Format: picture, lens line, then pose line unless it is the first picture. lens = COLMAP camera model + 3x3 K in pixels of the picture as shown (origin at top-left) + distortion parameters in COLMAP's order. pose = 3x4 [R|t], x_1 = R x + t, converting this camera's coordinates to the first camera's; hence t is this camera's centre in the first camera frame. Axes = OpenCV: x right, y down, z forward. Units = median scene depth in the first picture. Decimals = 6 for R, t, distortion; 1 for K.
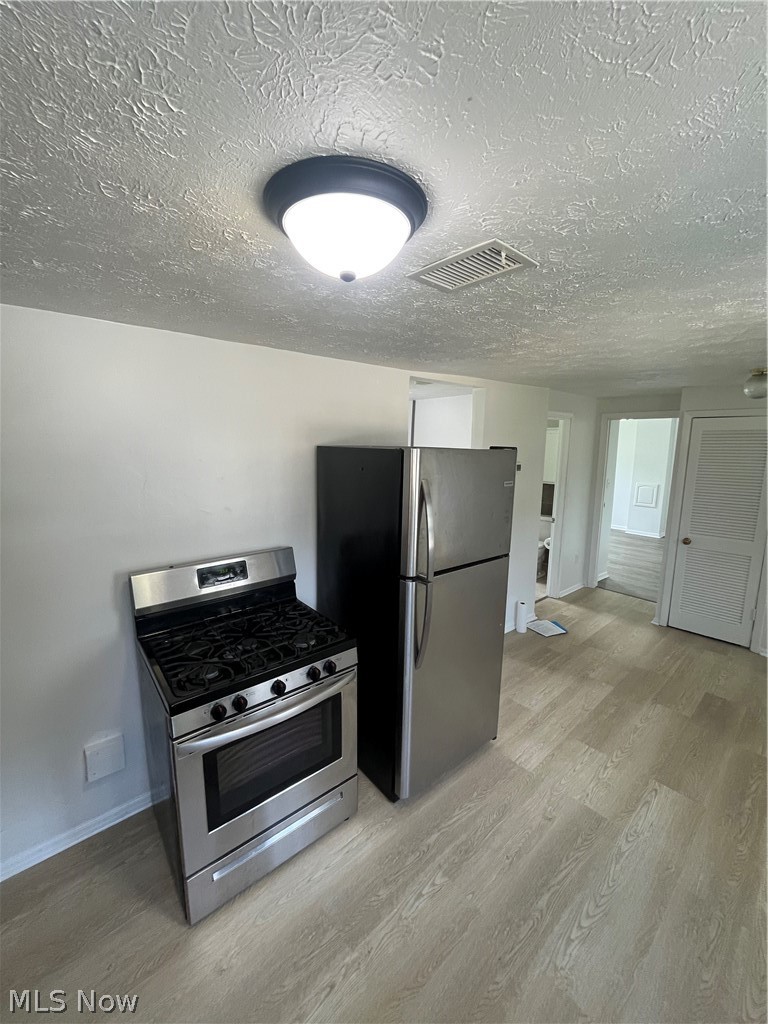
lens RADIAL K [[415.3, 0, 380.3], [0, 415.3, 508.5], [0, 0, 1]] dist [-0.003565, 0.000301]
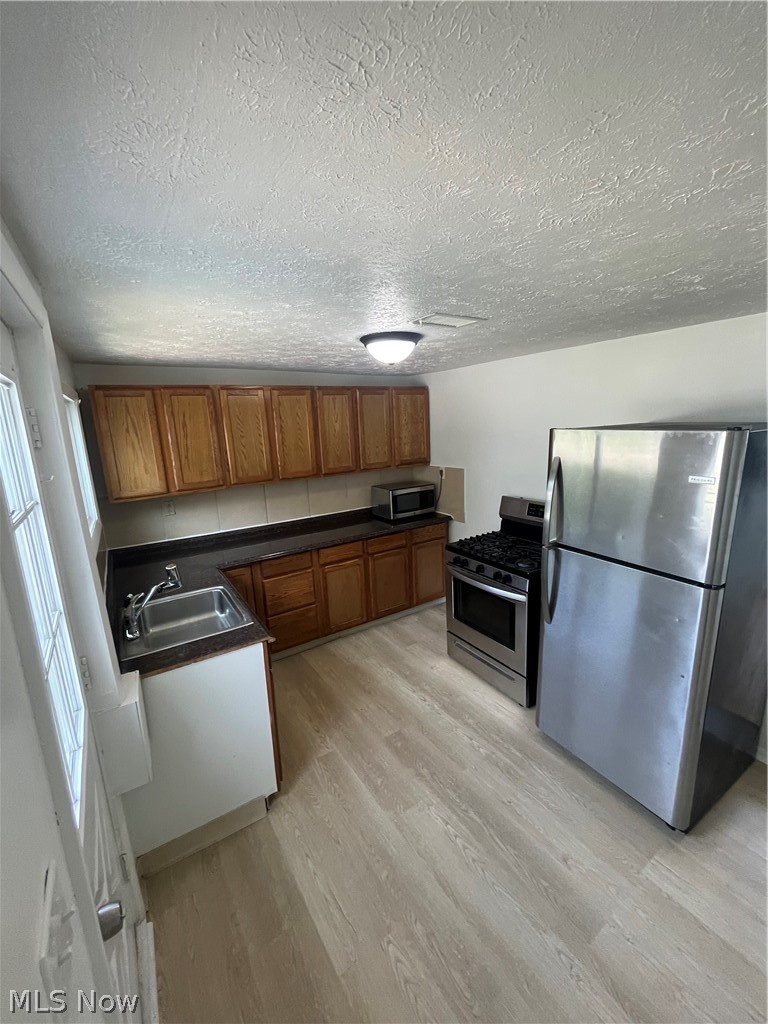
lens RADIAL K [[415.3, 0, 383.5], [0, 415.3, 510.2], [0, 0, 1]] dist [-0.003565, 0.000301]
pose [[-0.138183, 0.201211, -0.969752, 1.385782], [-0.122966, 0.968084, 0.218387, -0.126072], [0.982743, 0.149424, -0.109031, 0.732108]]
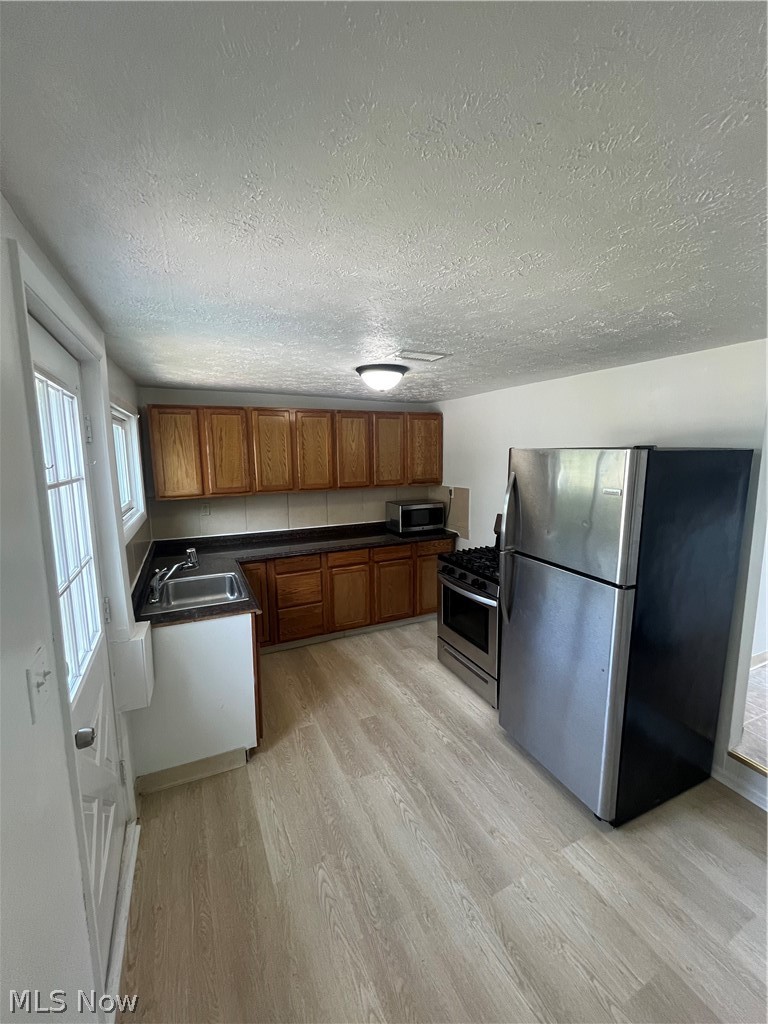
lens RADIAL K [[415.3, 0, 383.5], [0, 415.3, 510.6], [0, 0, 1]] dist [-0.003565, 0.000301]
pose [[-0.268262, 0.128387, -0.954752, 1.555464], [-0.152252, 0.972973, 0.173617, -0.125397], [0.951239, 0.191937, -0.241464, 1.019346]]
